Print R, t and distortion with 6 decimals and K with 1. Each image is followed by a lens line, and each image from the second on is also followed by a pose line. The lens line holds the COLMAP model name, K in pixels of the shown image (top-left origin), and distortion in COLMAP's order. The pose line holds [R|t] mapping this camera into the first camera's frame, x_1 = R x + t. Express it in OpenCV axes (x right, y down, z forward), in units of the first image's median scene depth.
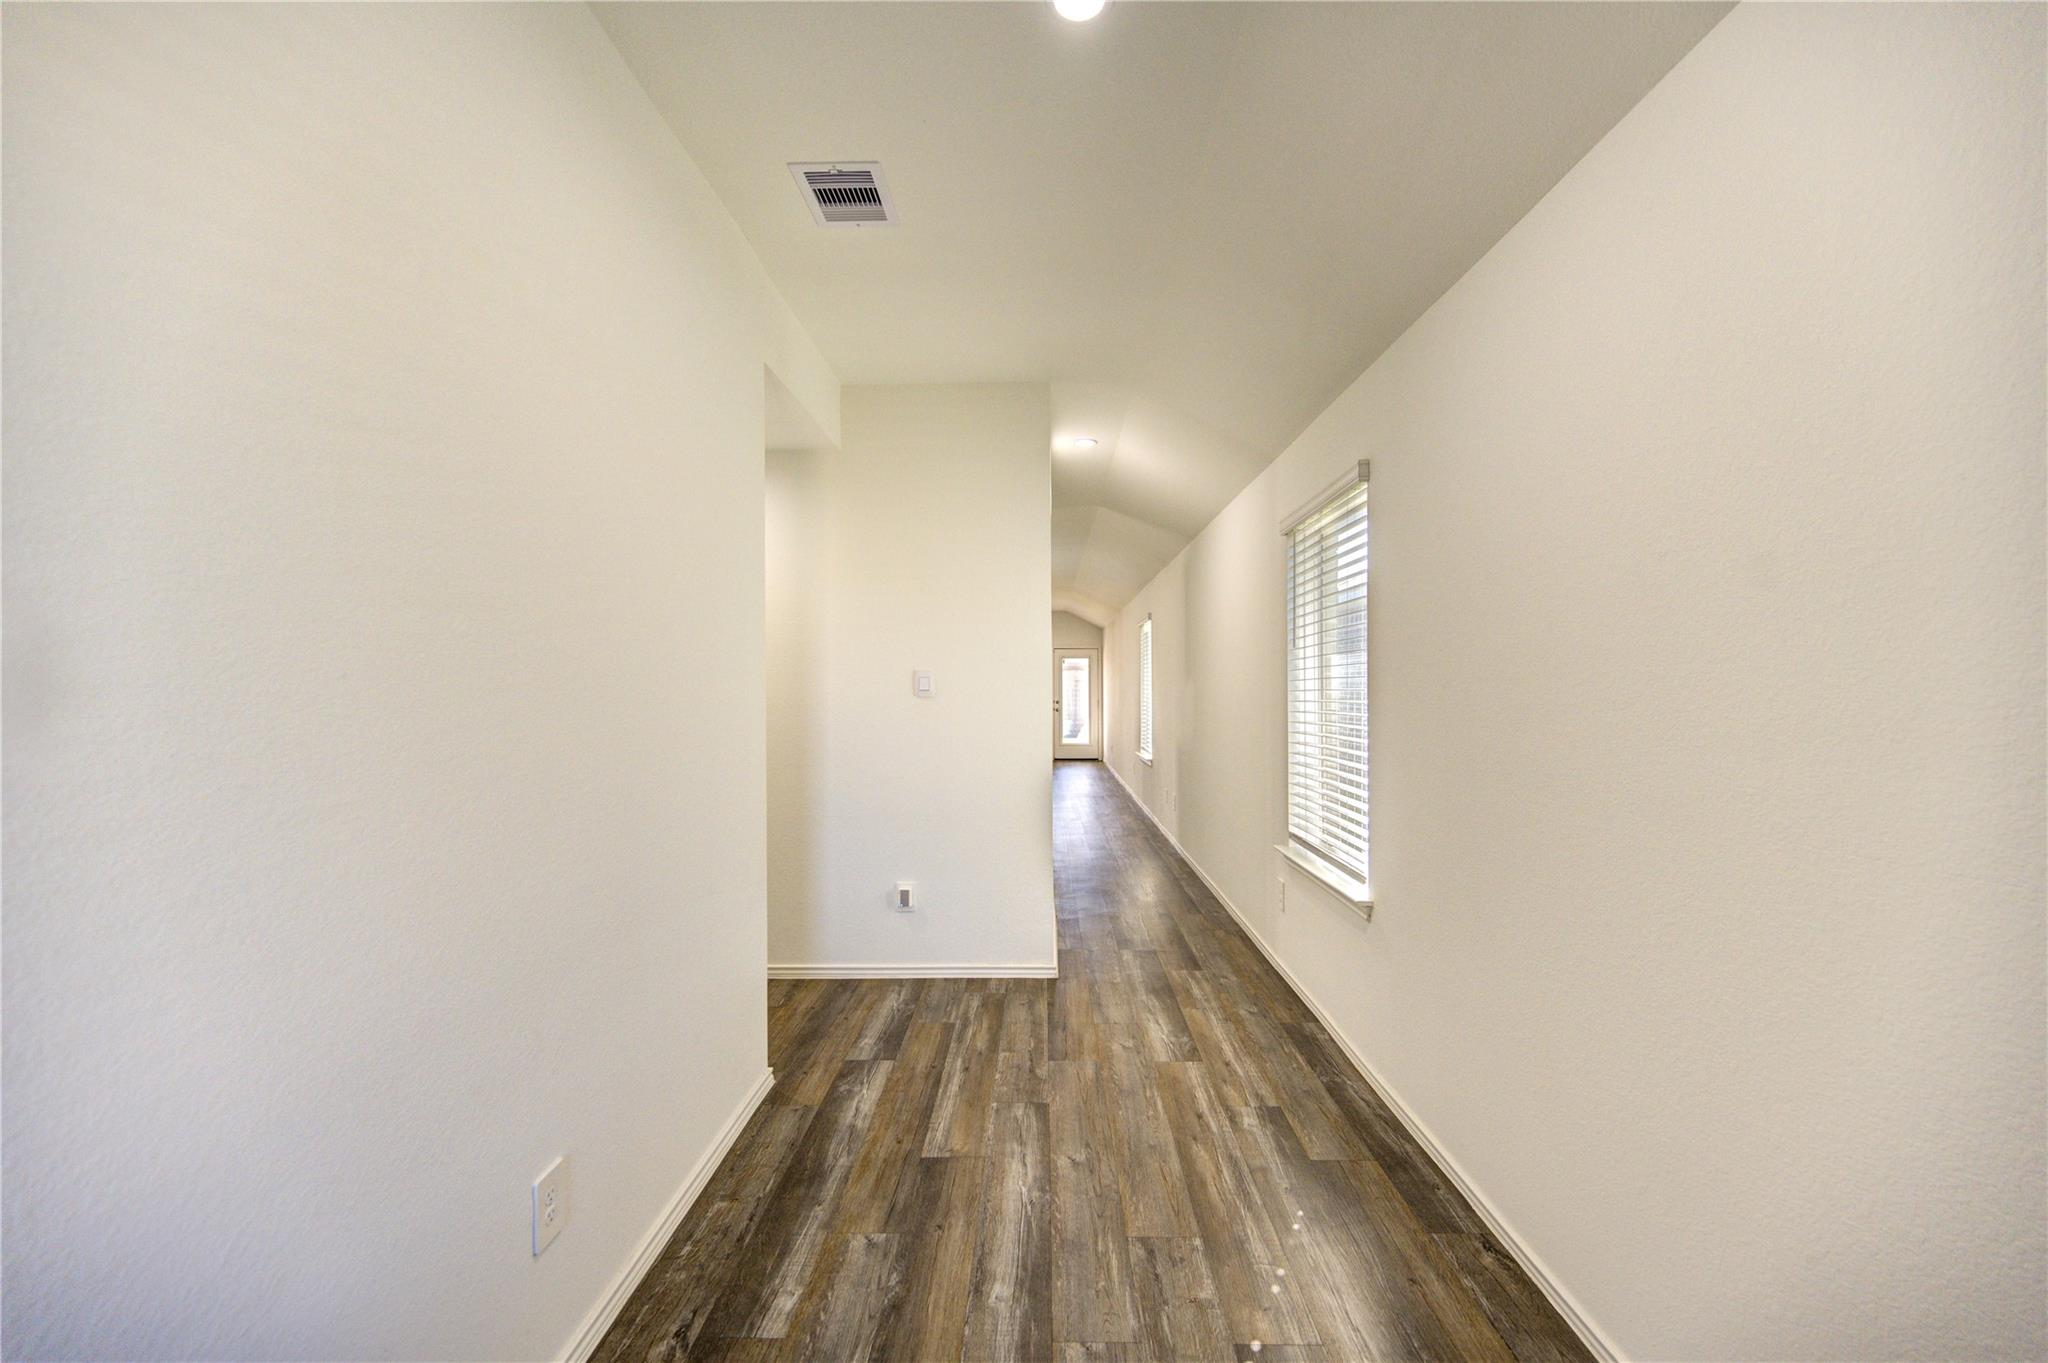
lens RADIAL K [[795.7, 0, 1031.8], [0, 795.7, 687.2], [0, 0, 1]] dist [0.002278, -0.000575]
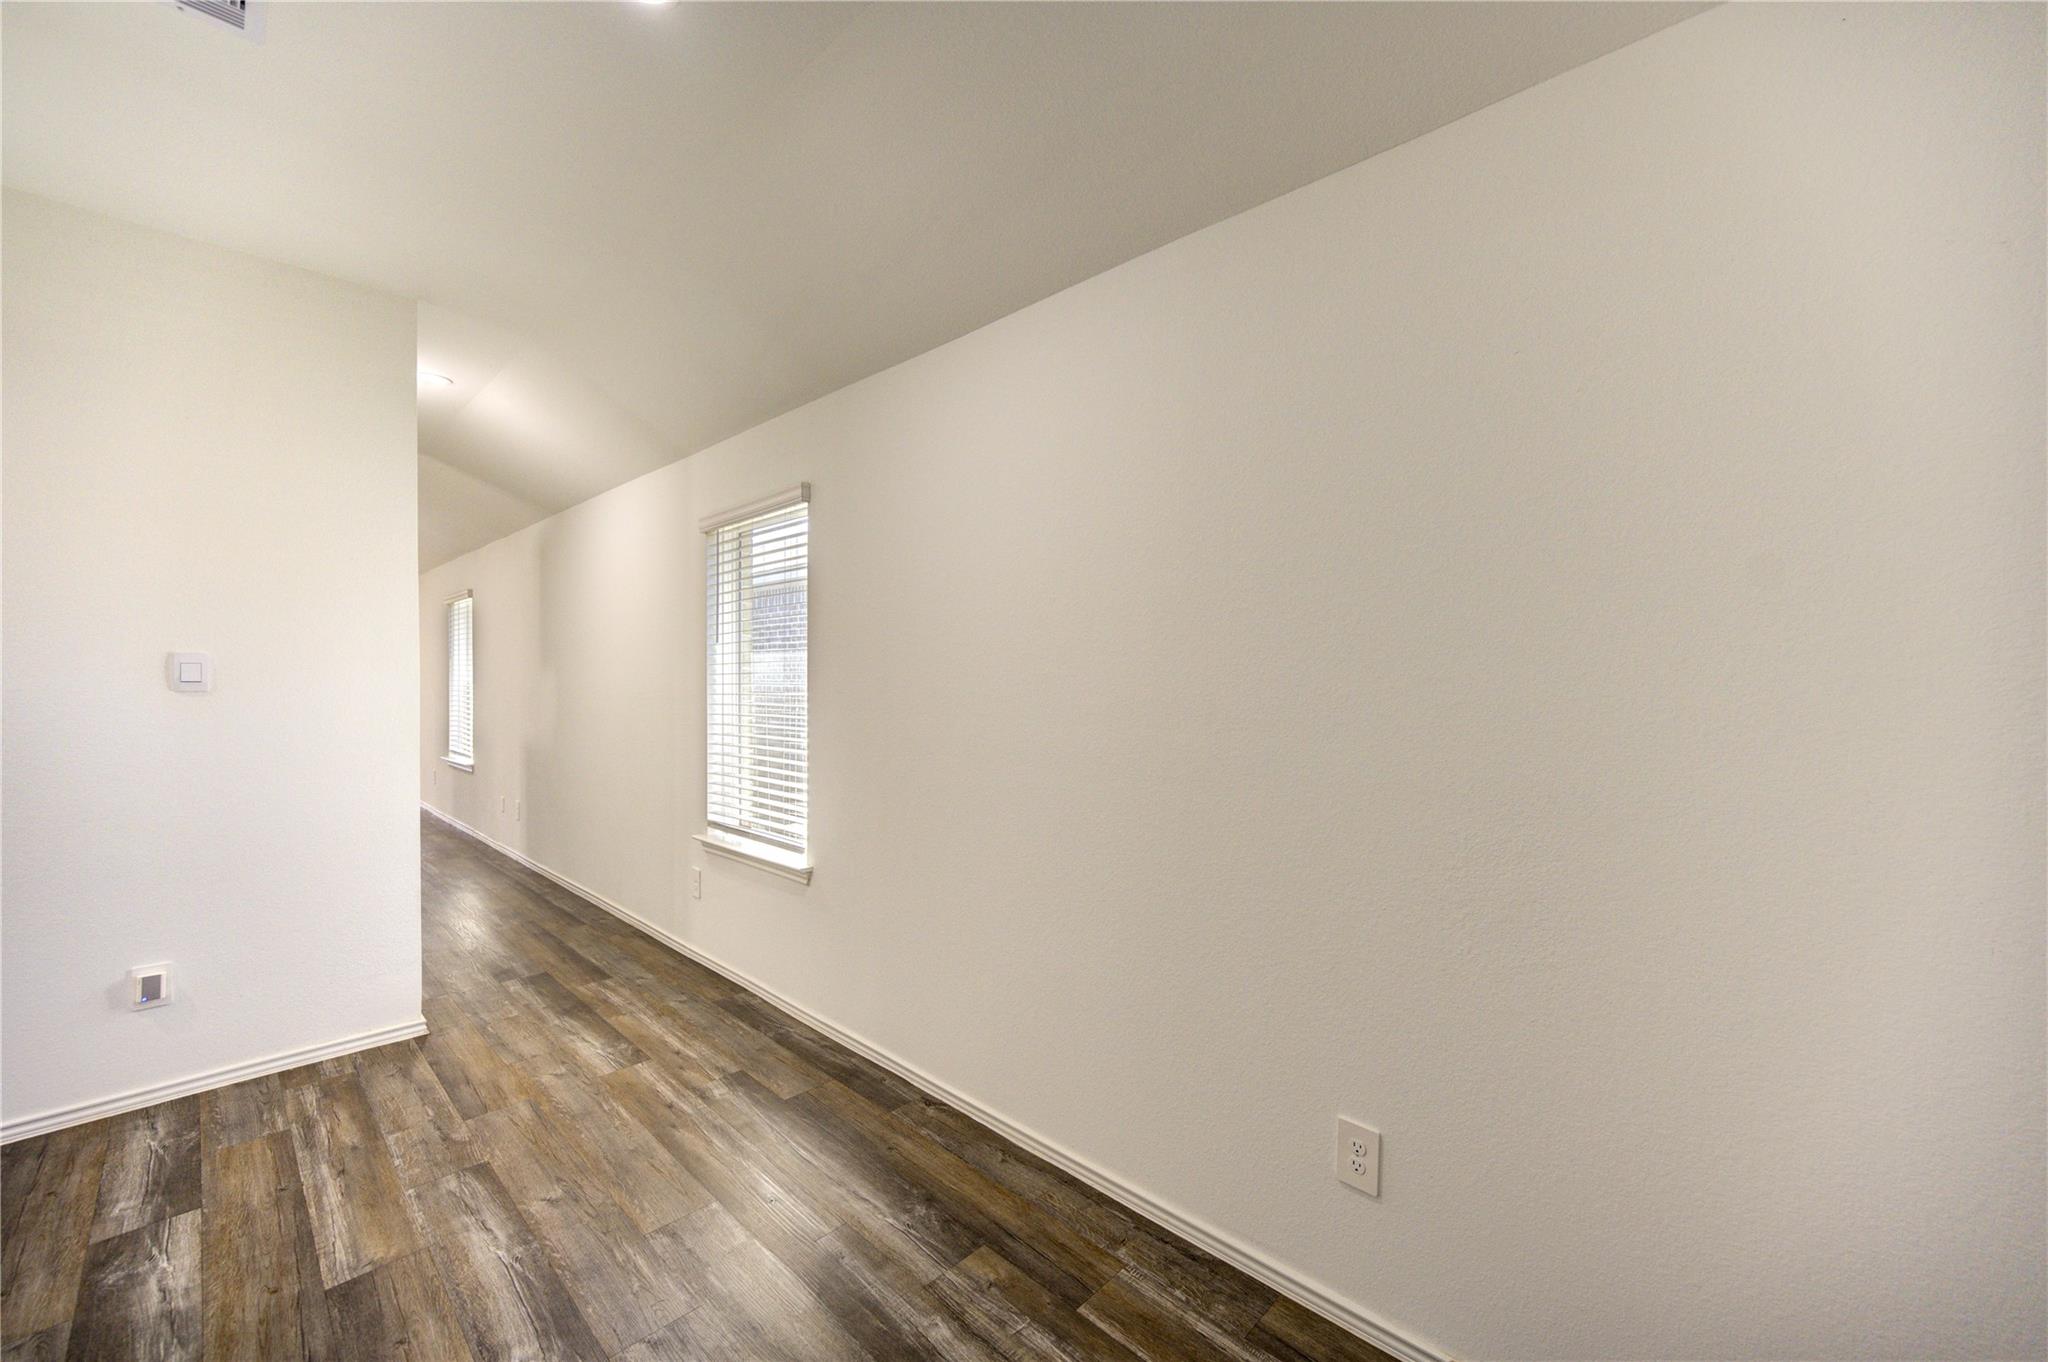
lens RADIAL K [[795.7, 0, 1031.8], [0, 795.7, 686.7], [0, 0, 1]] dist [0.002278, -0.000575]
pose [[0.679542, -0.000438, 0.733636, -0.181879], [-0.005731, 0.999966, 0.005906, -0.000973], [-0.733614, -0.008217, 0.679517, -0.014708]]
